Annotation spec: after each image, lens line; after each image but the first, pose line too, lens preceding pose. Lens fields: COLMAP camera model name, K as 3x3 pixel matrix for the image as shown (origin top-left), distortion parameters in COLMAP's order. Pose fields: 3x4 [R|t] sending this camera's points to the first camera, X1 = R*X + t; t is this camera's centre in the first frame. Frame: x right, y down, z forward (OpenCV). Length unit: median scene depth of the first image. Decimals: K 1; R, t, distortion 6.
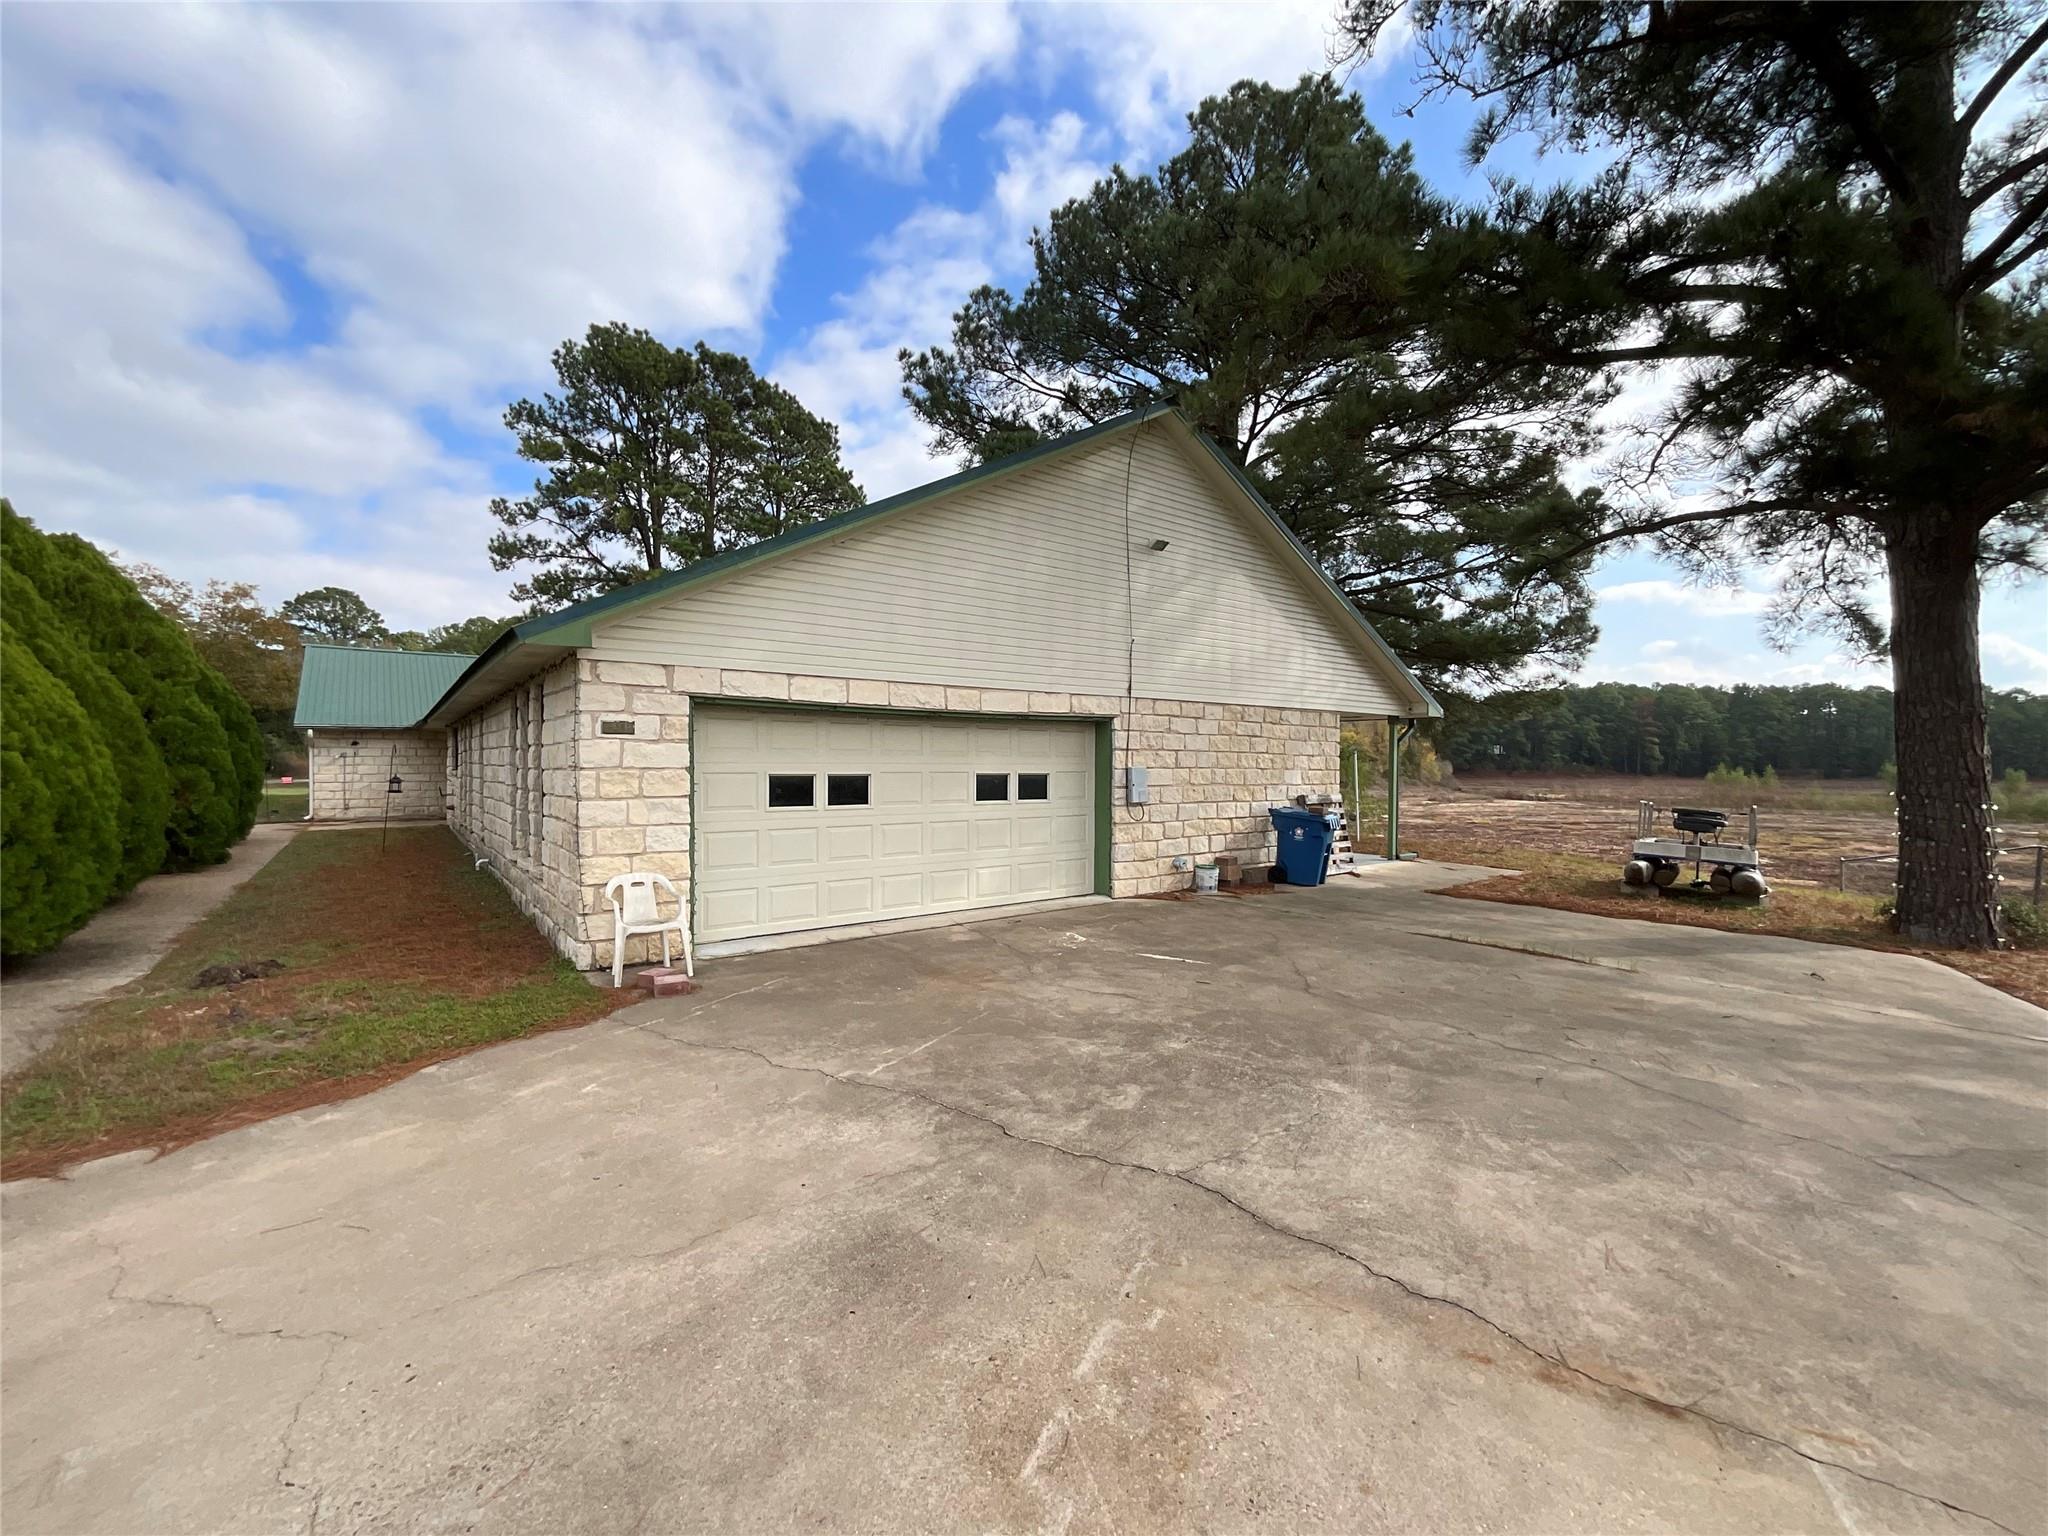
lens RADIAL K [[834.5, 0, 1027.0], [0, 834.5, 762.4], [0, 0, 1]] dist [0.027183, -0.004883]
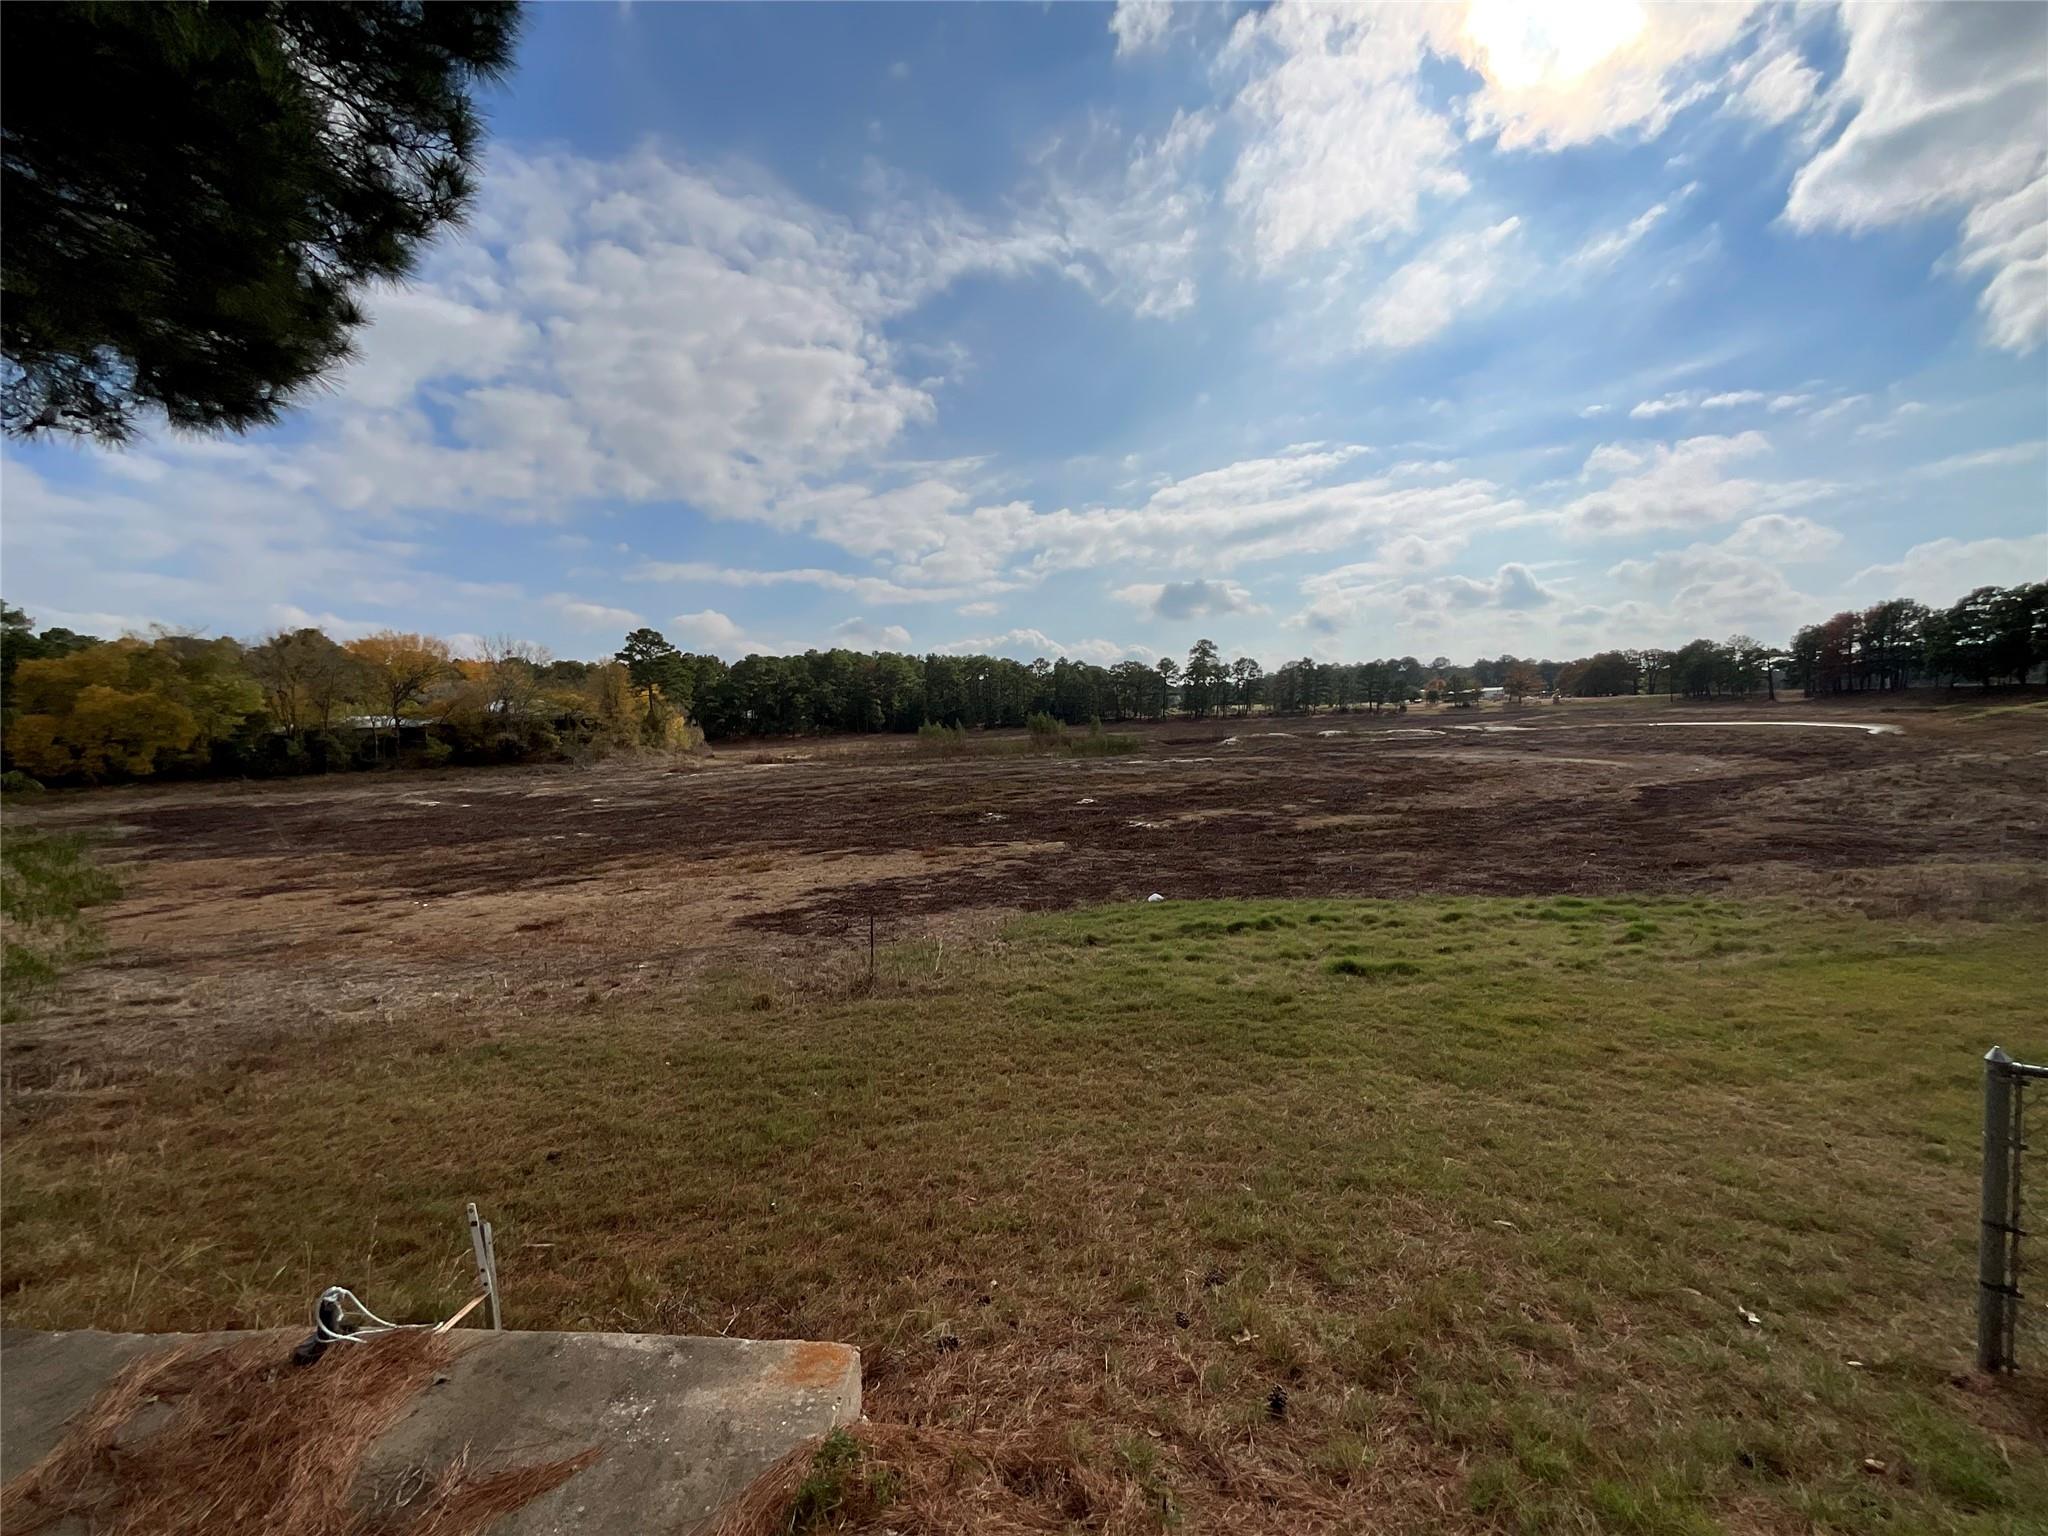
lens RADIAL K [[834.5, 0, 1018.9], [0, 834.5, 766.5], [0, 0, 1]] dist [0.027183, -0.004883]
pose [[0.688432, -0.073255, 0.721592, 0.077056], [0.045999, 0.997293, 0.057359, 0.005039], [-0.723841, -0.006295, 0.689939, 0.114708]]
